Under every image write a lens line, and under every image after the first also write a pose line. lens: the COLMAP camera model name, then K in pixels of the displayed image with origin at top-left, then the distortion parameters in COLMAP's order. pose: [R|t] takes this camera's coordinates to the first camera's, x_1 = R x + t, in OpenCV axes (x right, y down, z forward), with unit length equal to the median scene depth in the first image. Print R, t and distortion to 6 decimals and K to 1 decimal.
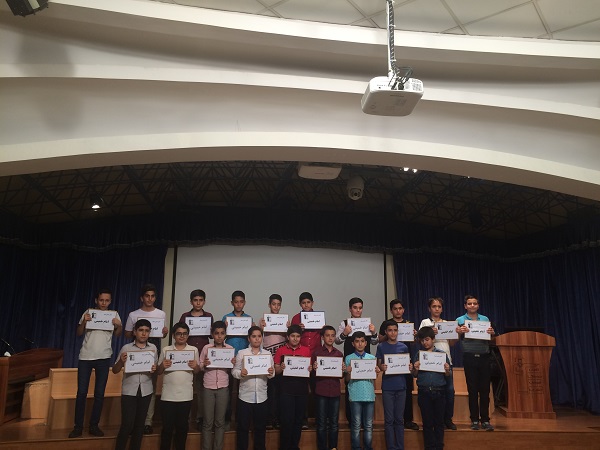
lens RADIAL K [[510.3, 0, 298.1], [0, 510.3, 224.2], [0, 0, 1]] dist [0.081399, -0.110822]
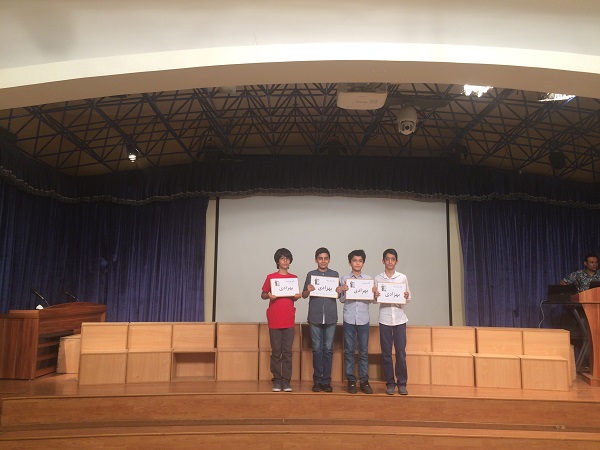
lens RADIAL K [[510.3, 0, 298.3], [0, 510.3, 224.4], [0, 0, 1]] dist [0.081399, -0.110822]
pose [[0.990636, -0.014362, -0.135772, 0.044737], [0.023779, 0.997402, 0.067997, 0.038857], [0.134443, -0.070589, 0.988404, 0.111112]]
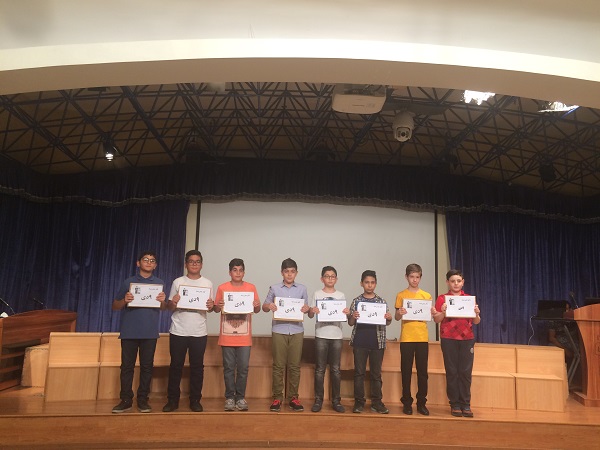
lens RADIAL K [[510.3, 0, 298.0], [0, 510.3, 224.9], [0, 0, 1]] dist [0.081399, -0.110822]
pose [[0.996038, 0.009270, -0.088448, 0.018231], [-0.004101, 0.998282, 0.058445, 0.038251], [0.088838, -0.057851, 0.994365, 0.152119]]
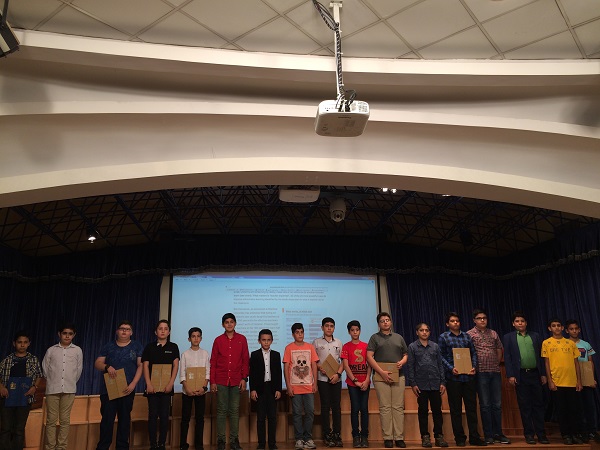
lens RADIAL K [[510.3, 0, 299.0], [0, 510.3, 226.3], [0, 0, 1]] dist [0.081399, -0.110822]
pose [[0.999030, -0.035953, -0.025440, 0.057617], [0.034519, 0.997905, -0.054716, 0.014601], [0.027353, 0.053784, 0.998178, -0.023862]]
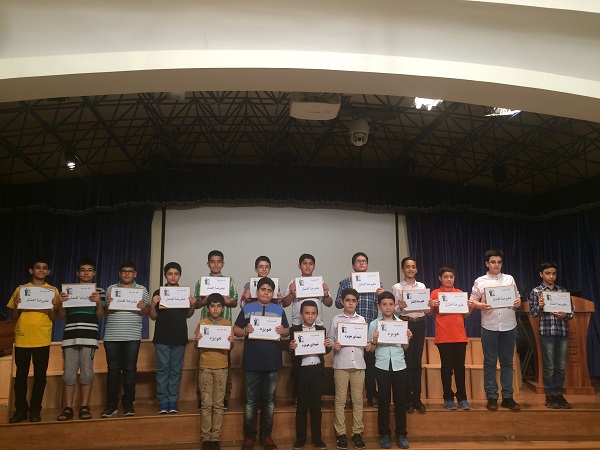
lens RADIAL K [[510.3, 0, 298.2], [0, 510.3, 224.1], [0, 0, 1]] dist [0.081399, -0.110822]
pose [[0.999343, -0.016474, -0.032298, 0.034651], [0.018018, 0.998679, 0.048111, 0.039164], [0.031463, -0.048661, 0.998320, 0.130460]]
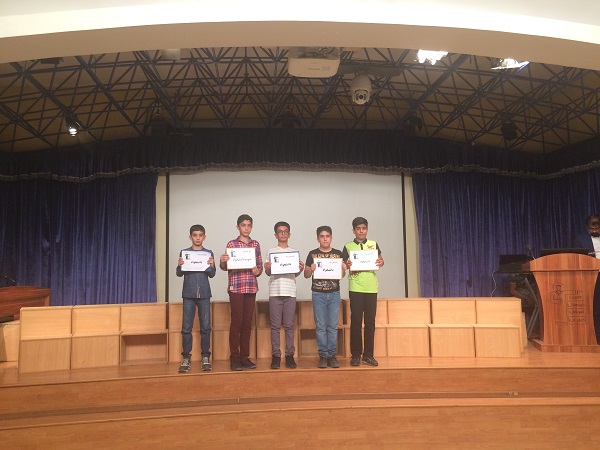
lens RADIAL K [[510.3, 0, 297.9], [0, 510.3, 224.4], [0, 0, 1]] dist [0.081399, -0.110822]
pose [[0.997859, -0.029870, -0.058178, 0.050759], [0.036253, 0.993051, 0.111957, 0.048437], [0.054430, -0.113827, 0.992009, 0.138117]]
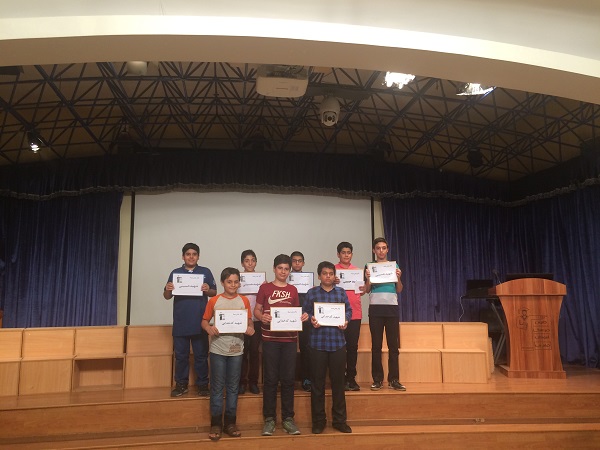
lens RADIAL K [[510.3, 0, 298.3], [0, 510.3, 224.1], [0, 0, 1]] dist [0.081399, -0.110822]
pose [[0.999855, -0.016522, -0.004109, 0.059947], [0.016736, 0.998128, 0.058833, 0.060917], [0.003129, -0.058893, 0.998259, 0.151613]]
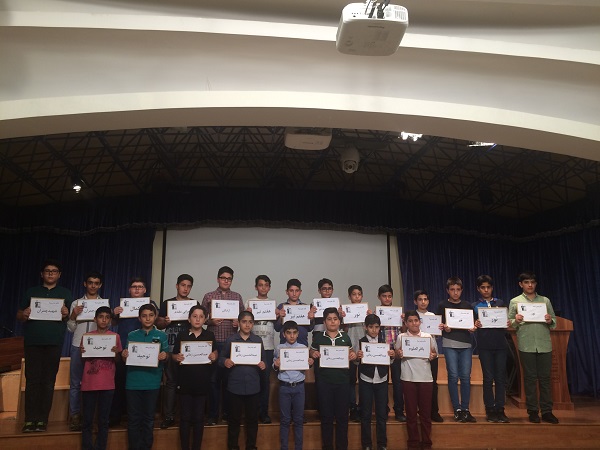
lens RADIAL K [[510.3, 0, 298.1], [0, 510.3, 224.5], [0, 0, 1]] dist [0.081399, -0.110822]
pose [[0.999501, -0.013911, -0.028344, 0.042684], [0.014463, 0.999708, 0.019346, 0.024497], [0.028067, -0.019747, 0.999411, 0.080895]]
